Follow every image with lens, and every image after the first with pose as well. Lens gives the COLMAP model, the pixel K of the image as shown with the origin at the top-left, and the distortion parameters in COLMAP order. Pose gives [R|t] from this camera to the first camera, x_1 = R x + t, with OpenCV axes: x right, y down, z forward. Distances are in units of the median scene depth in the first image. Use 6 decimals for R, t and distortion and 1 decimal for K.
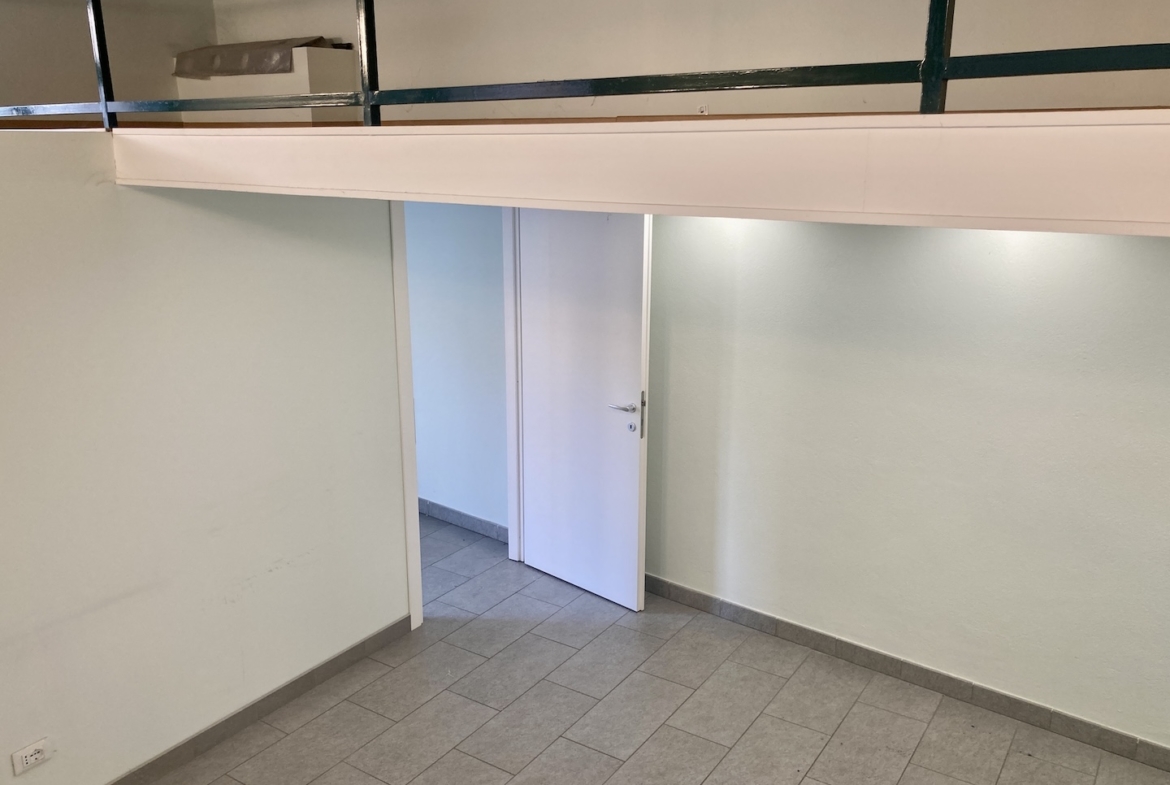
lens RADIAL K [[968.0, 0, 585.0], [0, 968.0, 392.5], [0, 0, 1]] dist [0.010051, 0.005409]
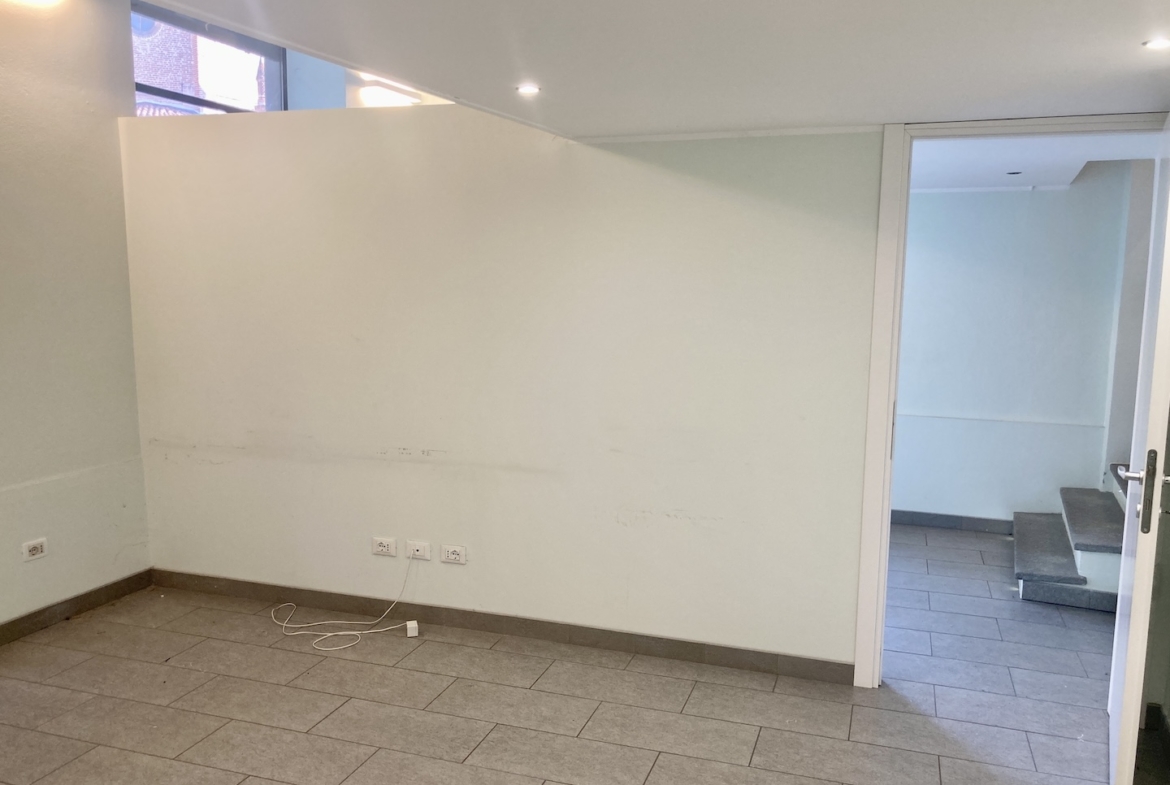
lens RADIAL K [[968.0, 0, 585.0], [0, 968.0, 392.5], [0, 0, 1]] dist [0.010051, 0.005409]
pose [[0.275381, 0.132703, -0.952132, 0.518594], [-0.263297, 0.962966, 0.058061, 0.020445], [0.924576, 0.234704, 0.300123, 0.499106]]
